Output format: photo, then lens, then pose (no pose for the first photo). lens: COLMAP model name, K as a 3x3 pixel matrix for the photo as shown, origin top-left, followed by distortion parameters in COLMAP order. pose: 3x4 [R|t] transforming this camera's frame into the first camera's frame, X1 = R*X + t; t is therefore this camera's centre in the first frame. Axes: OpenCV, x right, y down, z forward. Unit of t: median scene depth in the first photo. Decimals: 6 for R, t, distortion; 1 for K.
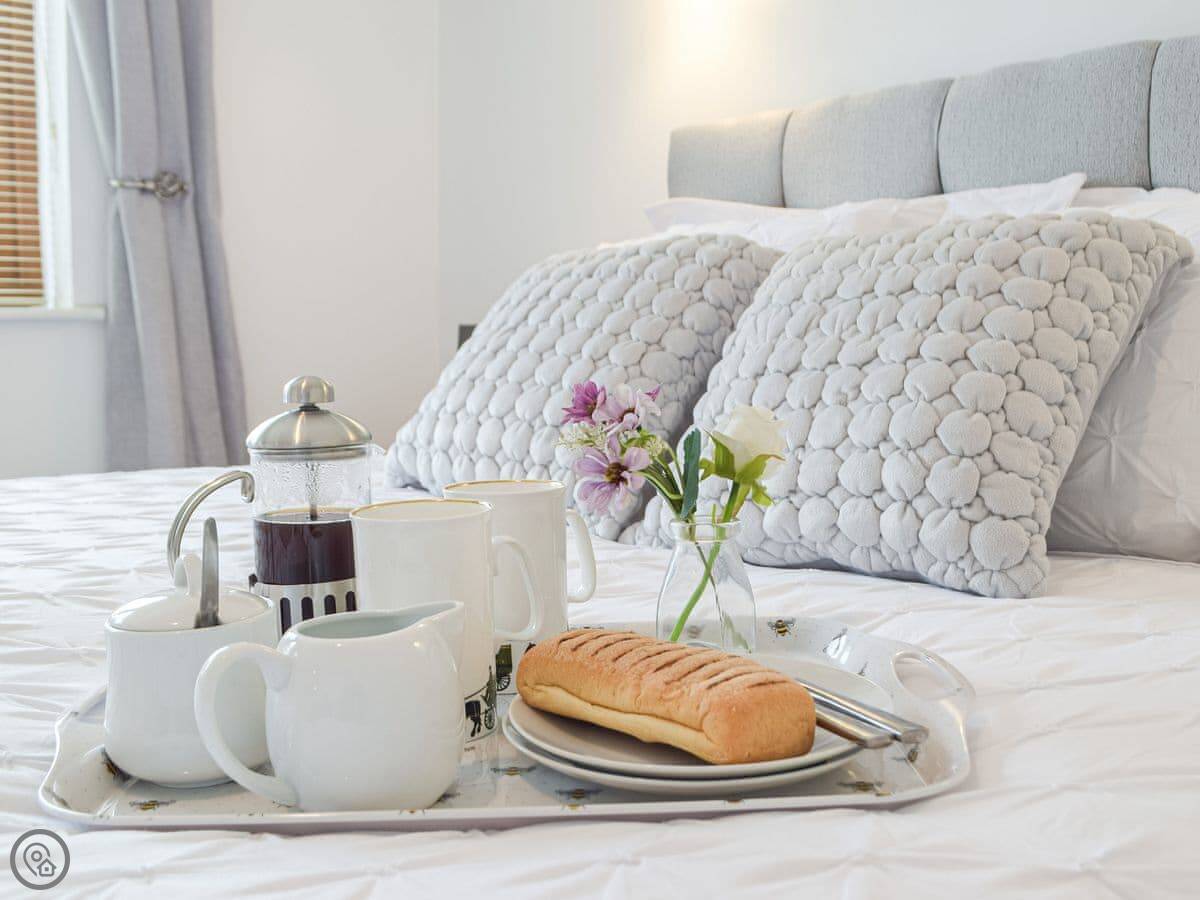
lens RADIAL K [[1224.9, 0, 662.8], [0, 1224.9, 480.5], [0, 0, 1]] dist [-0.099376, 0.041120]
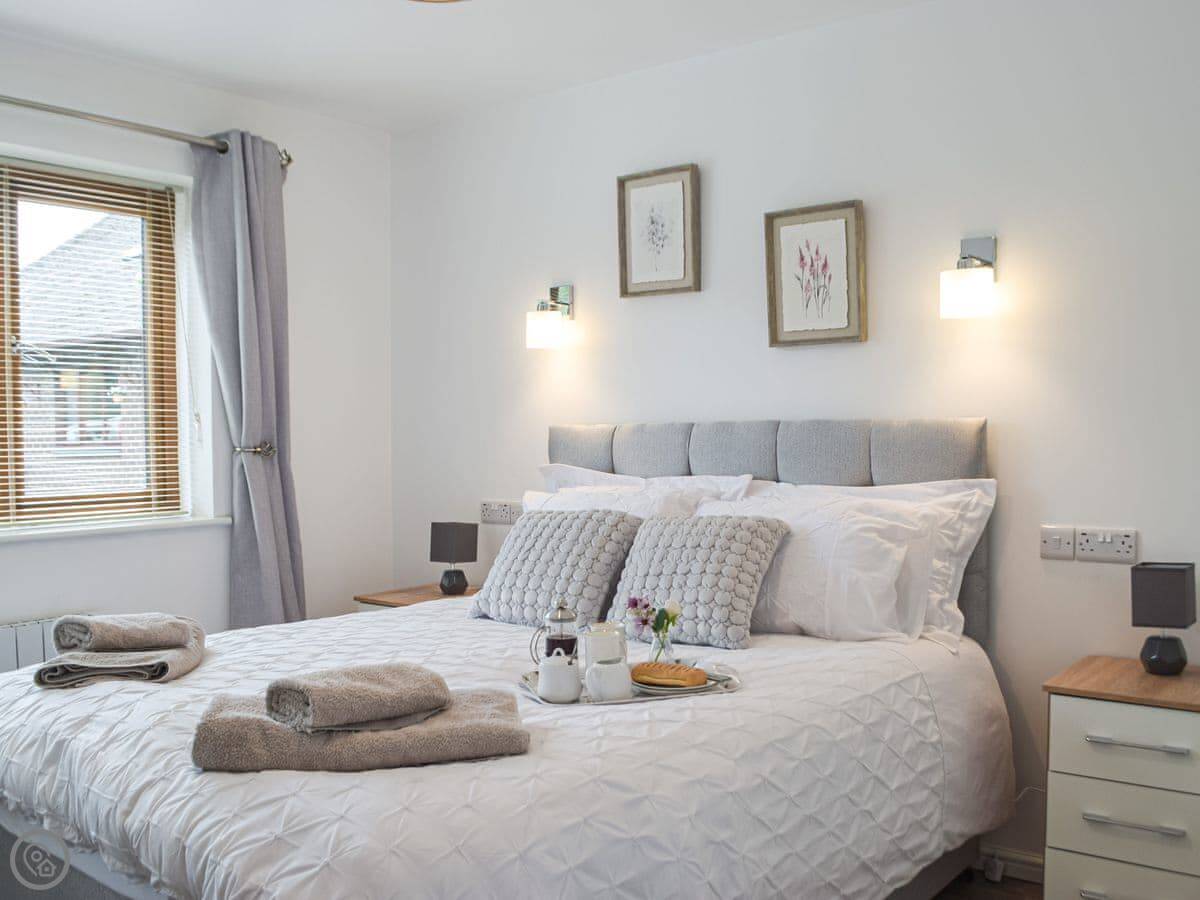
lens RADIAL K [[1141.3, 0, 600.0], [0, 1141.3, 450.0], [0, 0, 1]] dist [-0.077743, 0.012569]
pose [[0.977904, -0.019783, 0.208114, -0.620484], [0.039930, 0.994860, -0.093059, -0.146661], [-0.205204, 0.099312, 0.973668, -1.713882]]
